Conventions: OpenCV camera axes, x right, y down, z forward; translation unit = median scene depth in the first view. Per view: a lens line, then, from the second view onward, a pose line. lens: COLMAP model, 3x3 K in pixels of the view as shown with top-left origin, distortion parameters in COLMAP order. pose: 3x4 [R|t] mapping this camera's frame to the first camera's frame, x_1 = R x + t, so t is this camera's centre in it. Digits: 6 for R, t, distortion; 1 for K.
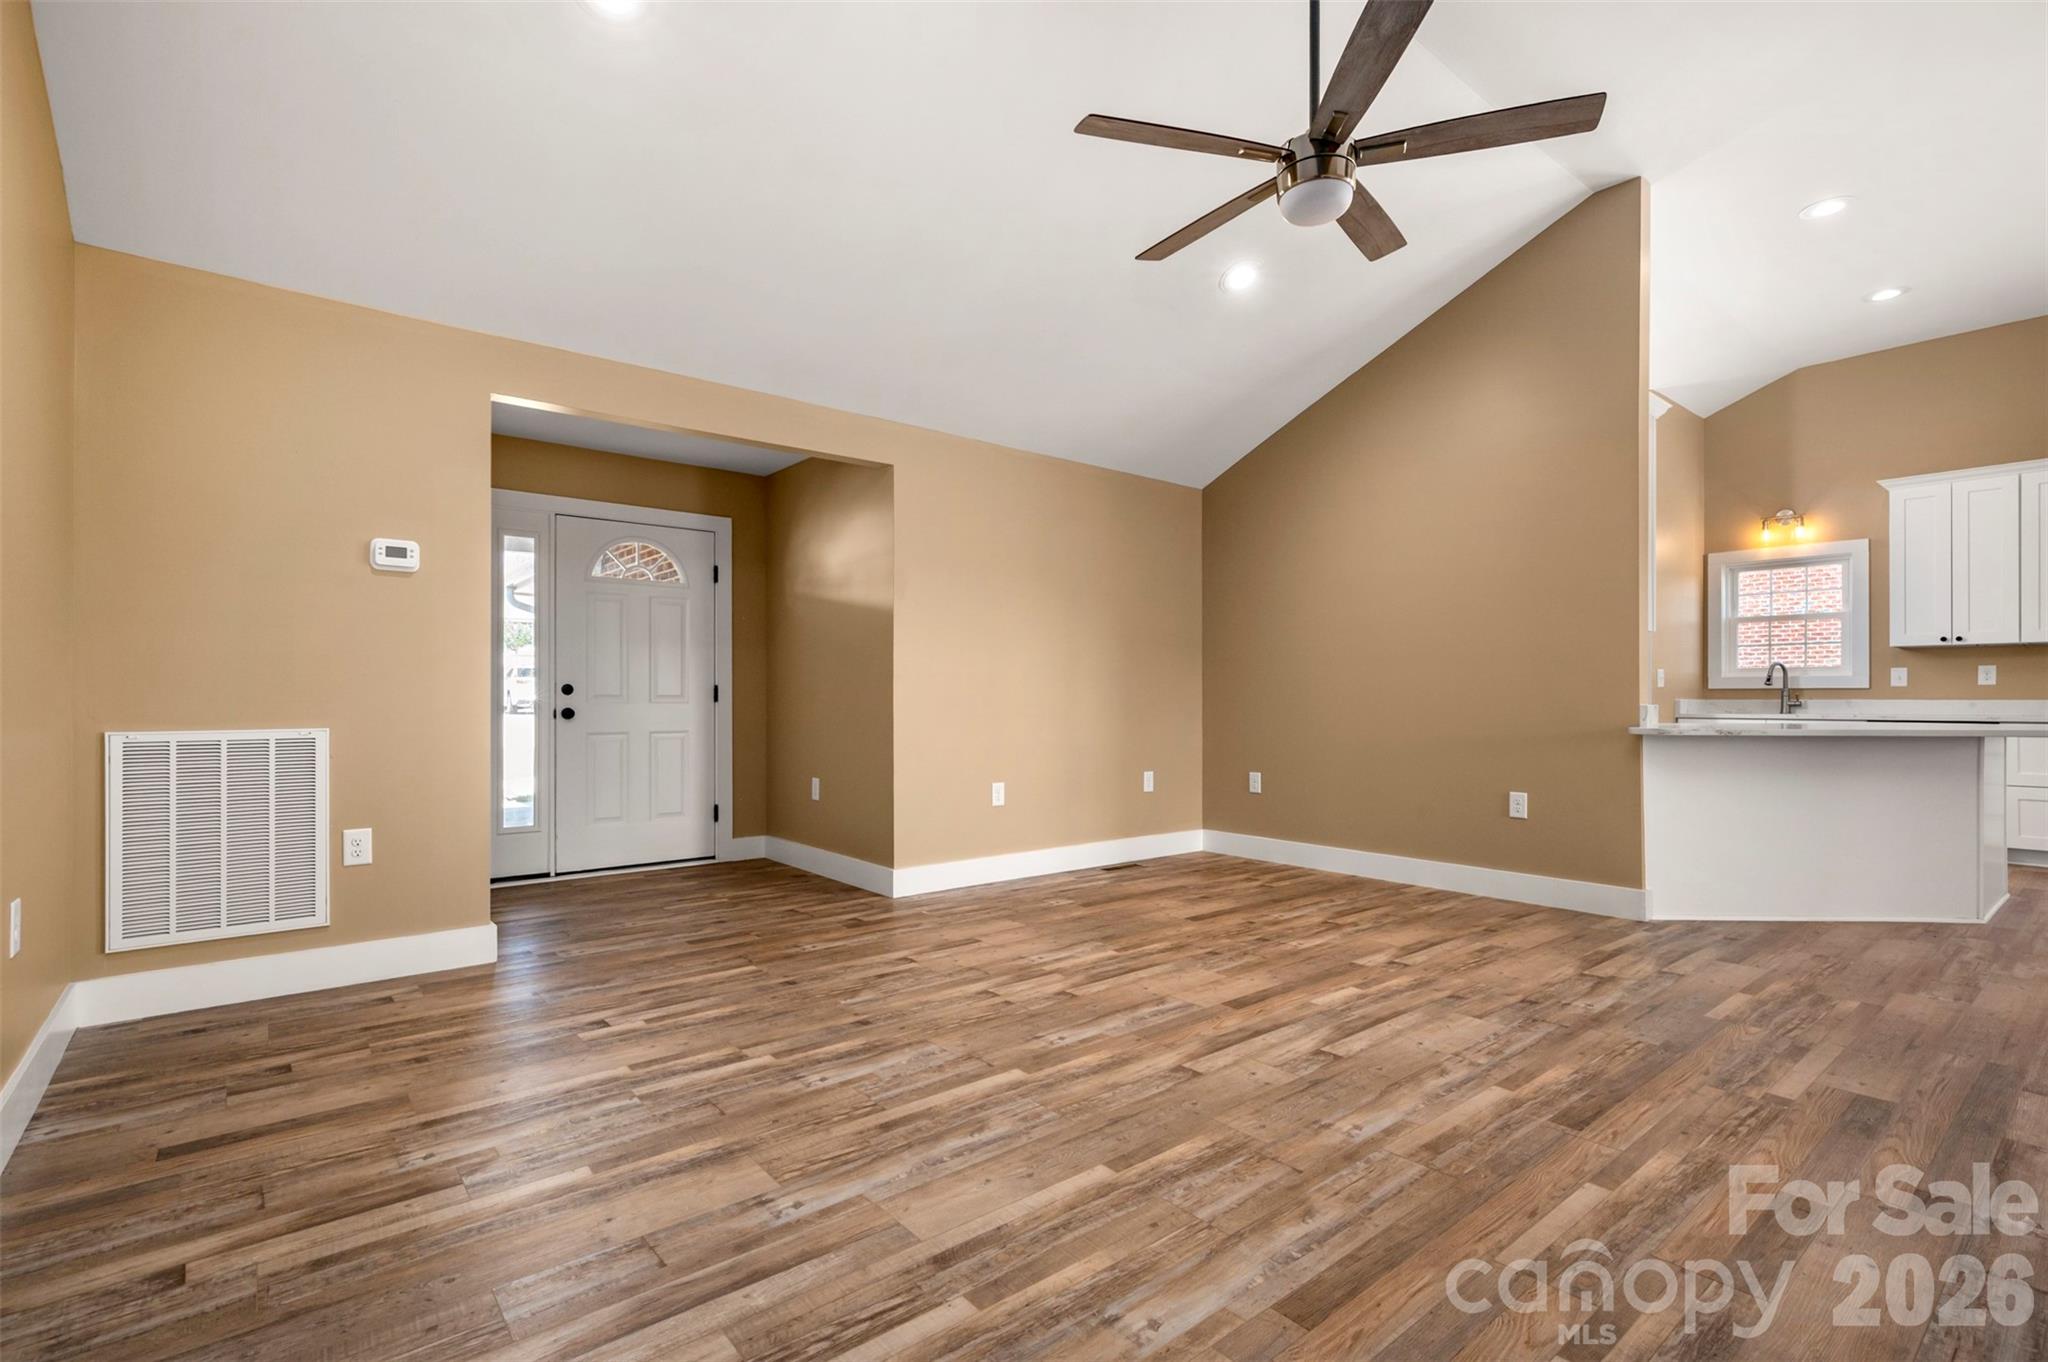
lens RADIAL K [[947.3, 0, 1033.5], [0, 947.3, 691.5], [0, 0, 1]] dist [0.002424, -0.001170]
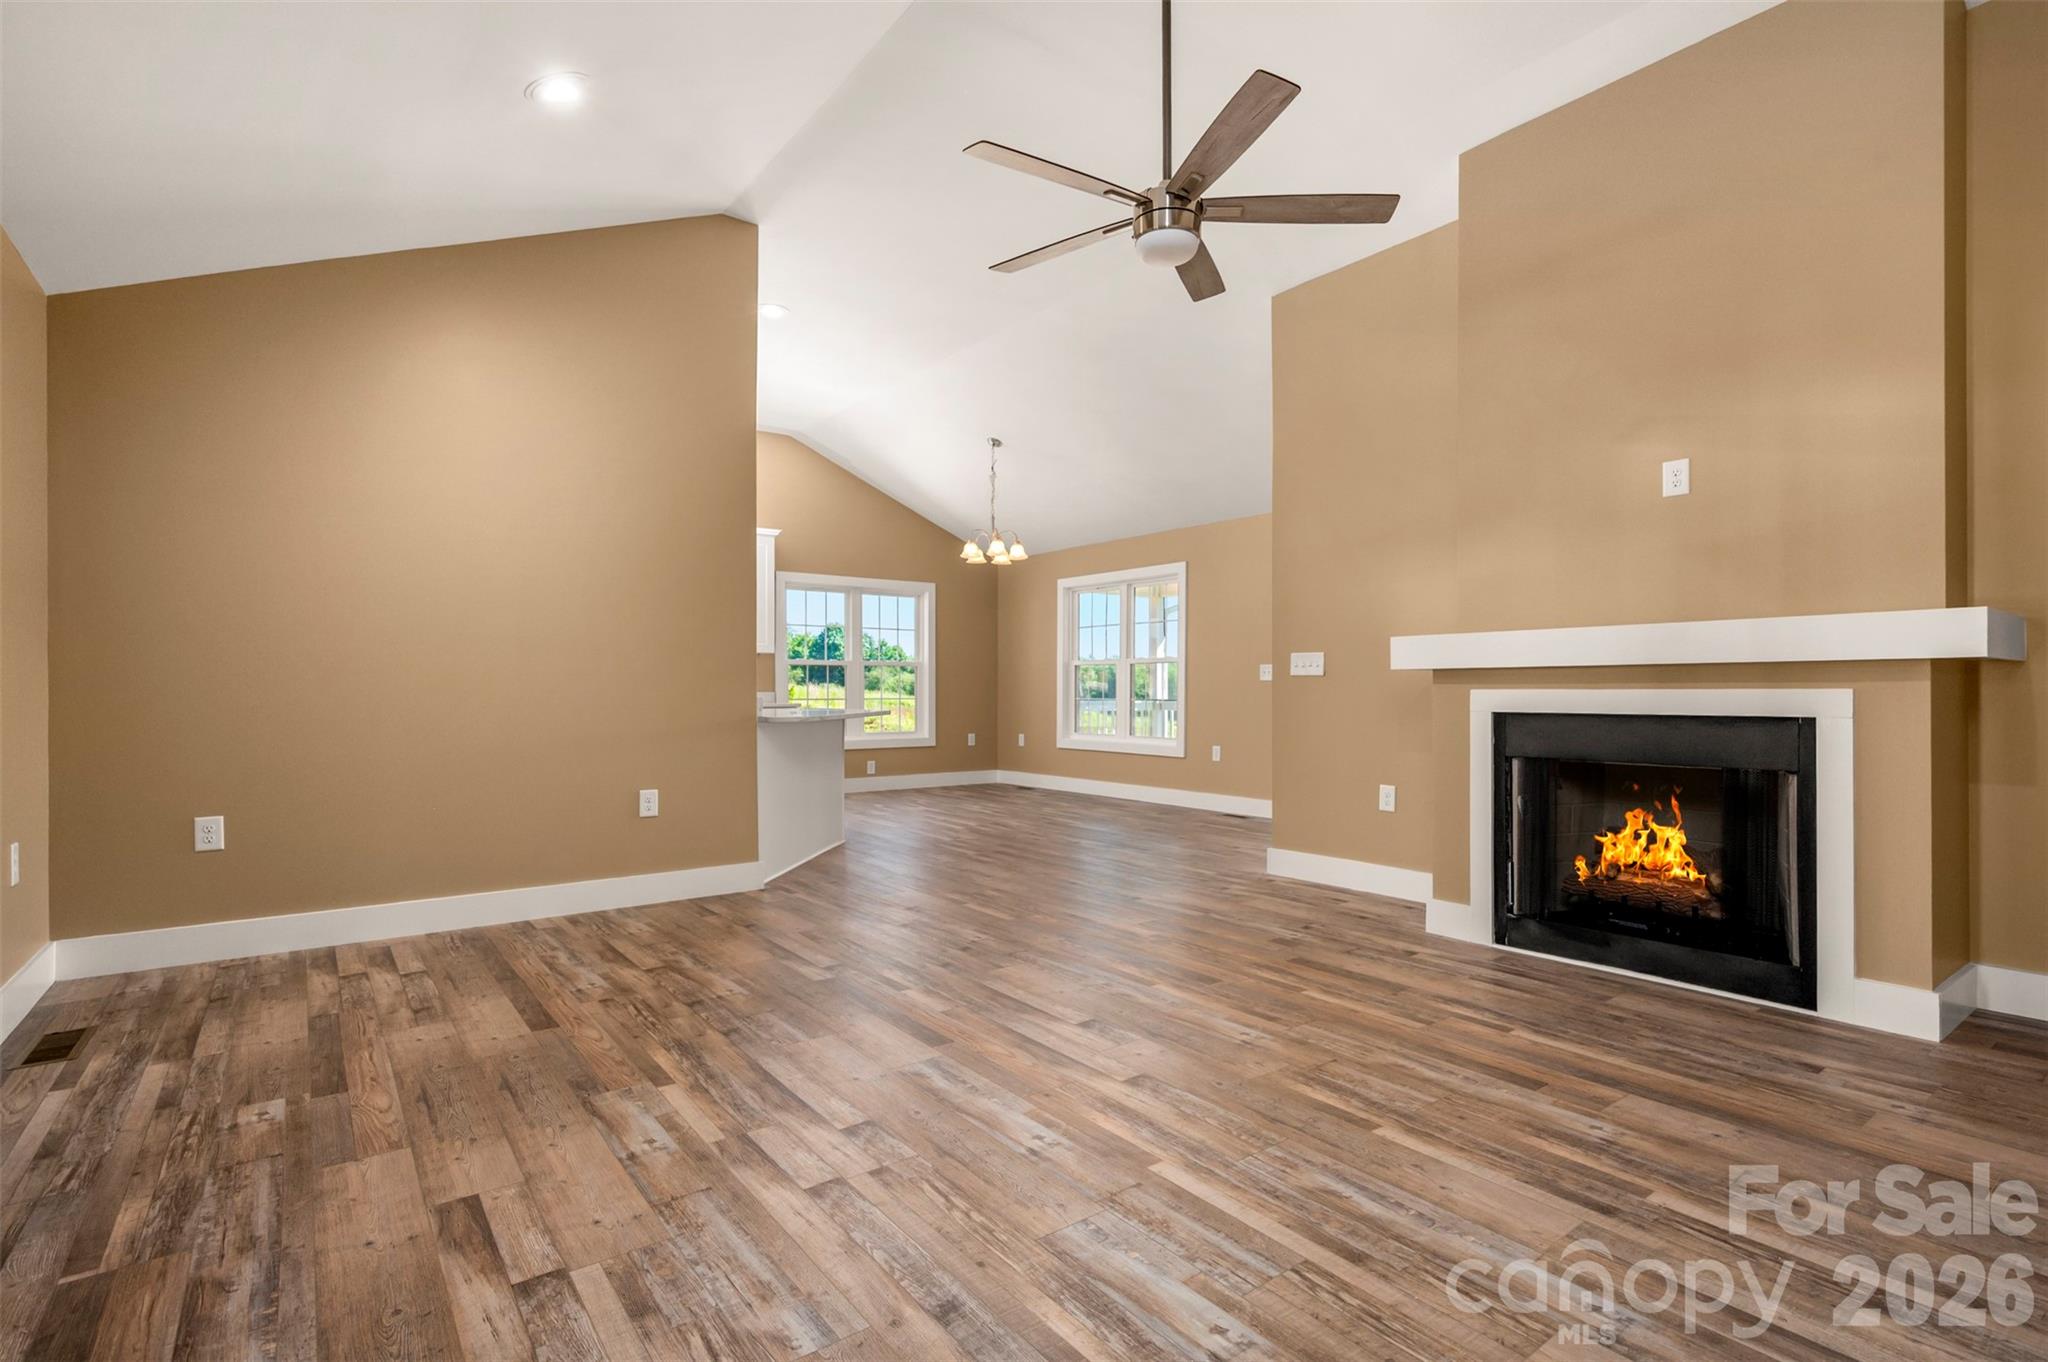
lens RADIAL K [[947.3, 0, 1024.3], [0, 947.3, 685.8], [0, 0, 1]] dist [0.002424, -0.001170]
pose [[0.053282, 0.005587, 0.998564, -0.650257], [-0.003778, 0.999978, -0.005394, 0.005527], [-0.998572, -0.003485, 0.053302, 0.858997]]
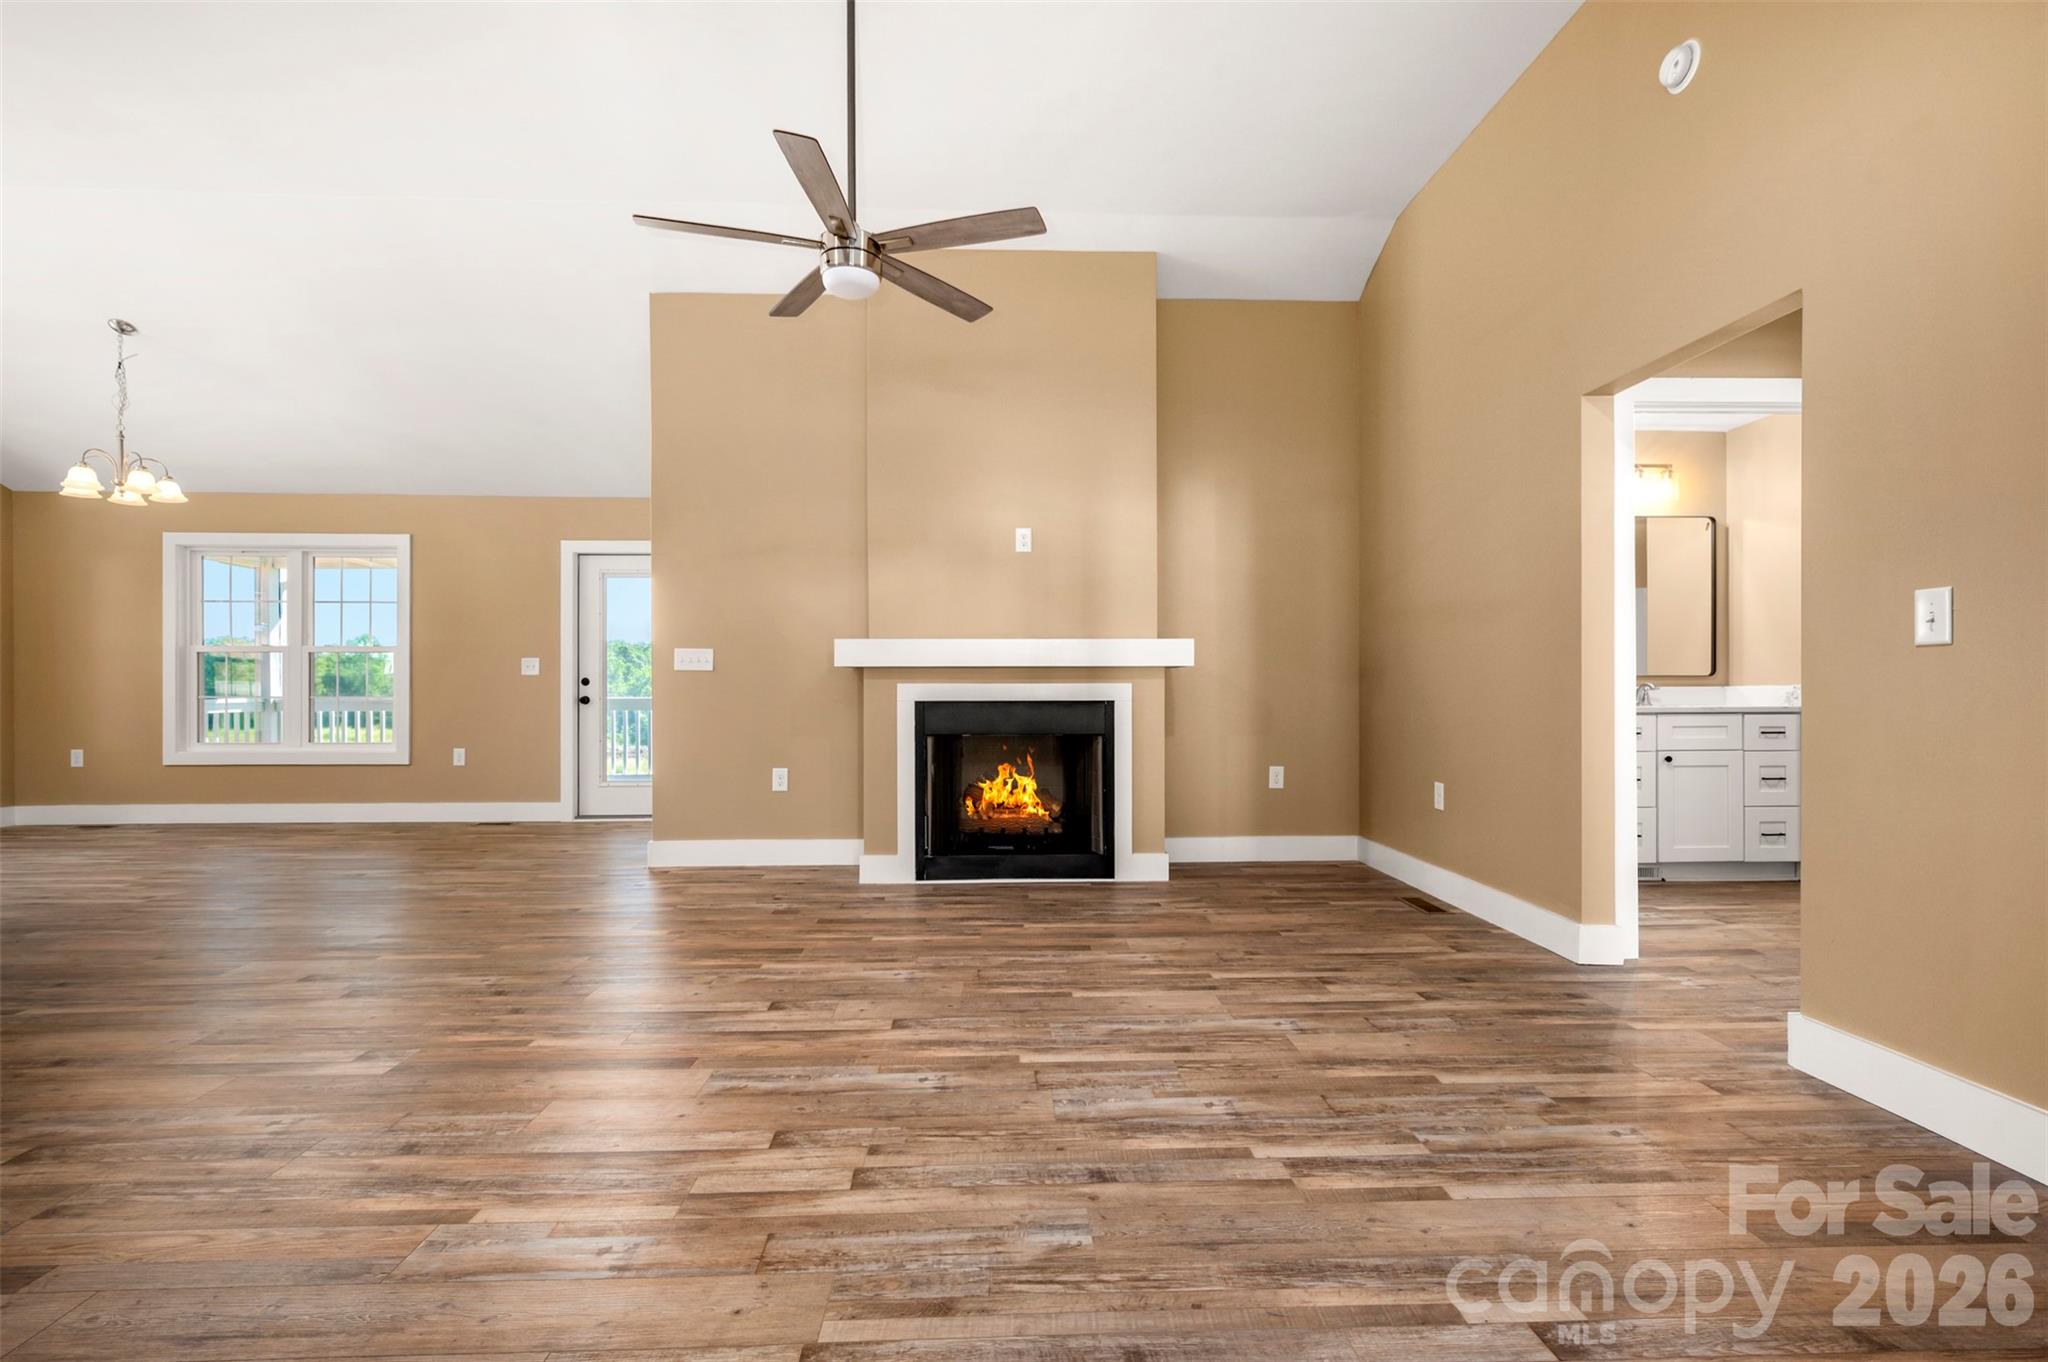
lens RADIAL K [[947.3, 0, 1008.0], [0, 947.3, 680.7], [0, 0, 1]] dist [0.002424, -0.001170]
pose [[-0.783296, 0.006251, 0.621617, -0.497906], [-0.000691, 0.999940, -0.010926, 0.013794], [-0.621648, -0.008988, -0.783245, 1.435839]]
